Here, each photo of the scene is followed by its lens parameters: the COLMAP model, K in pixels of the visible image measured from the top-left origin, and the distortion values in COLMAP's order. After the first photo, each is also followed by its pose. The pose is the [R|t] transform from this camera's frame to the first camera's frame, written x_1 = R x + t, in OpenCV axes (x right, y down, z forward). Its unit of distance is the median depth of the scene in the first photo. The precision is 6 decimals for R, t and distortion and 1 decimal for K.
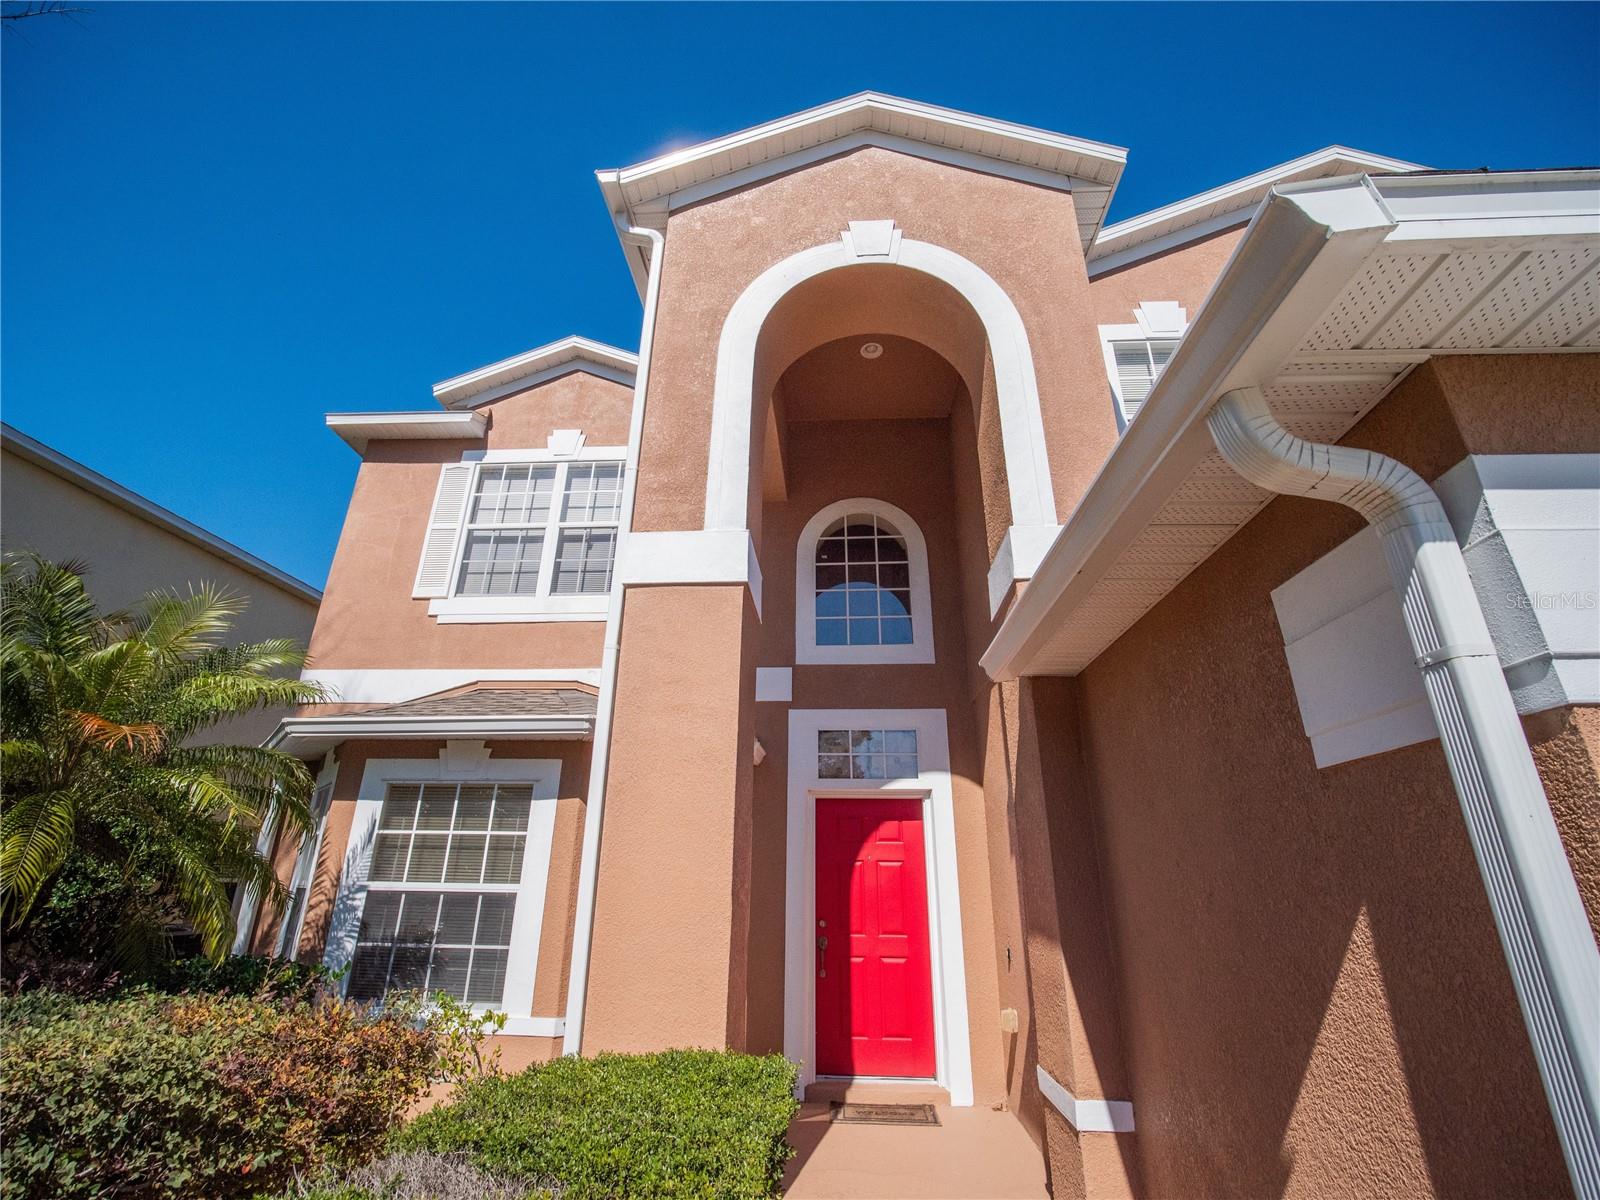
lens RADIAL K [[724.0, 0, 787.1], [0, 724.0, 587.9], [0, 0, 1]] dist [-0.018185, -0.000863]
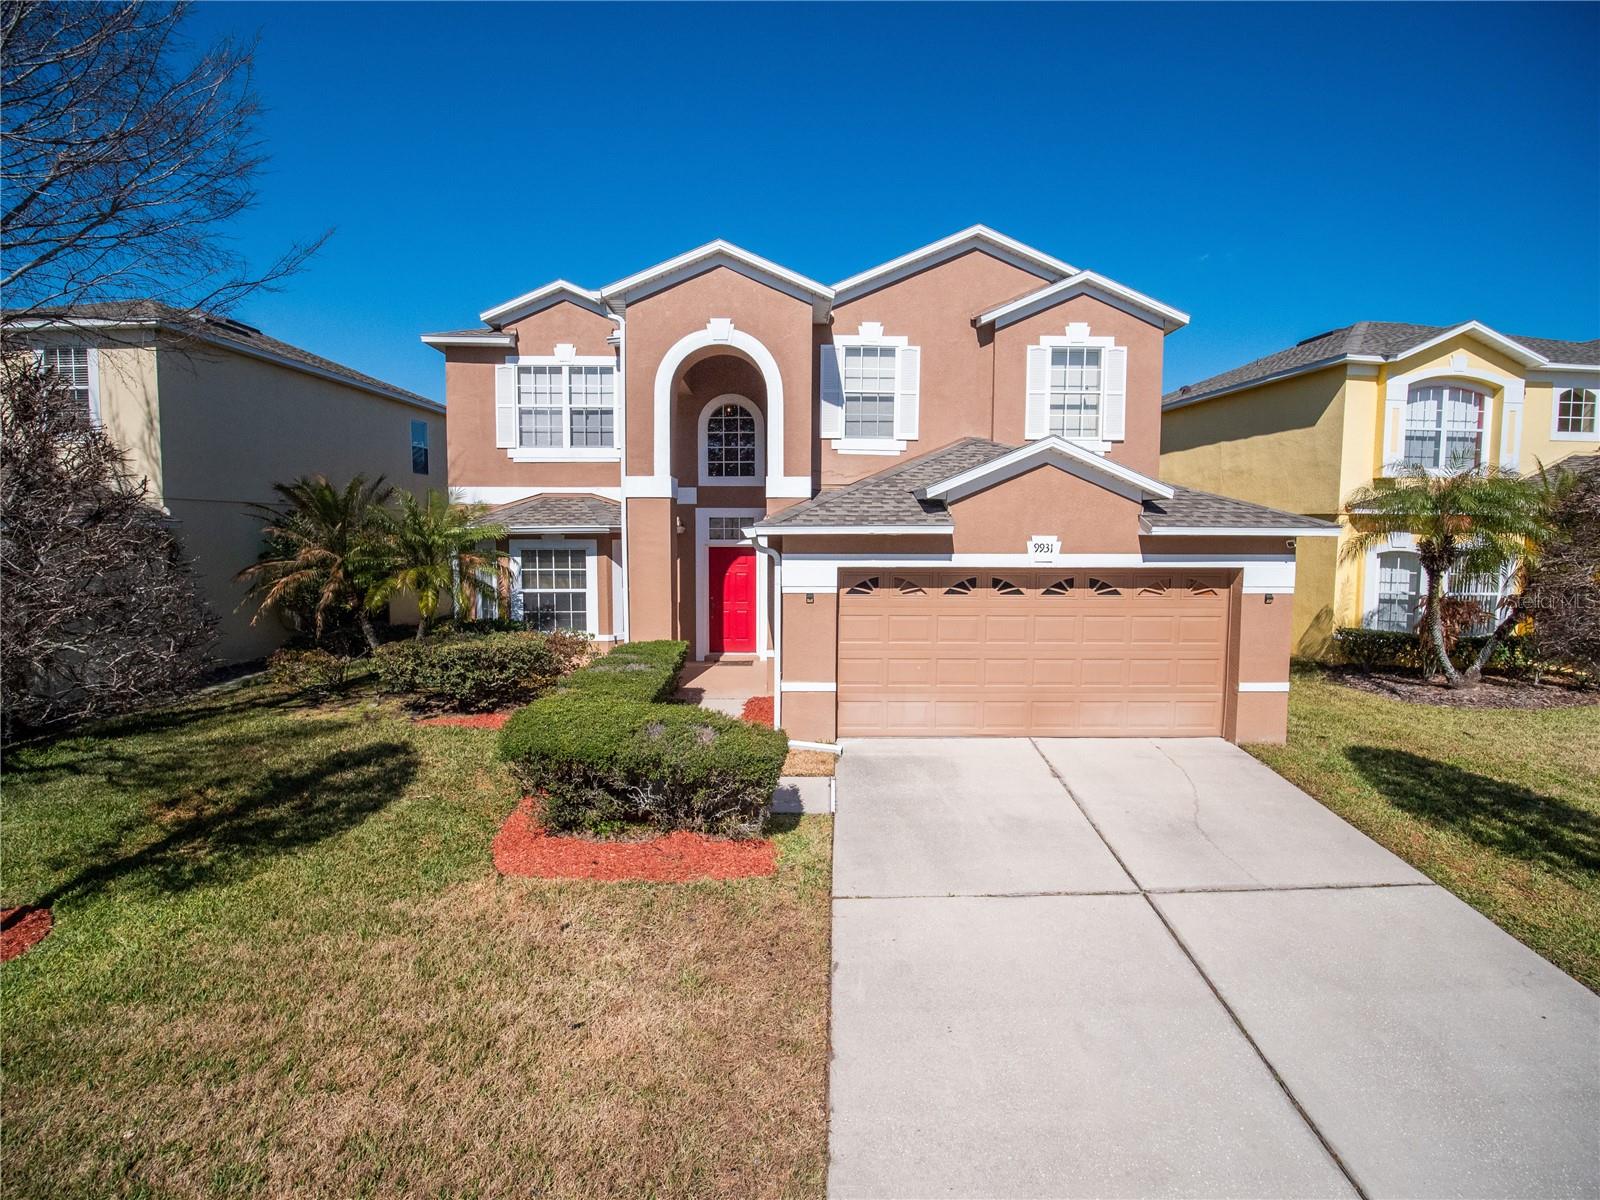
lens RADIAL K [[724.0, 0, 792.4], [0, 724.0, 590.5], [0, 0, 1]] dist [-0.018185, -0.000863]
pose [[0.996499, -0.014832, 0.082279, 0.114747], [-0.024339, 0.890046, 0.455220, -0.628052], [-0.079984, -0.455629, 0.886569, -1.086718]]
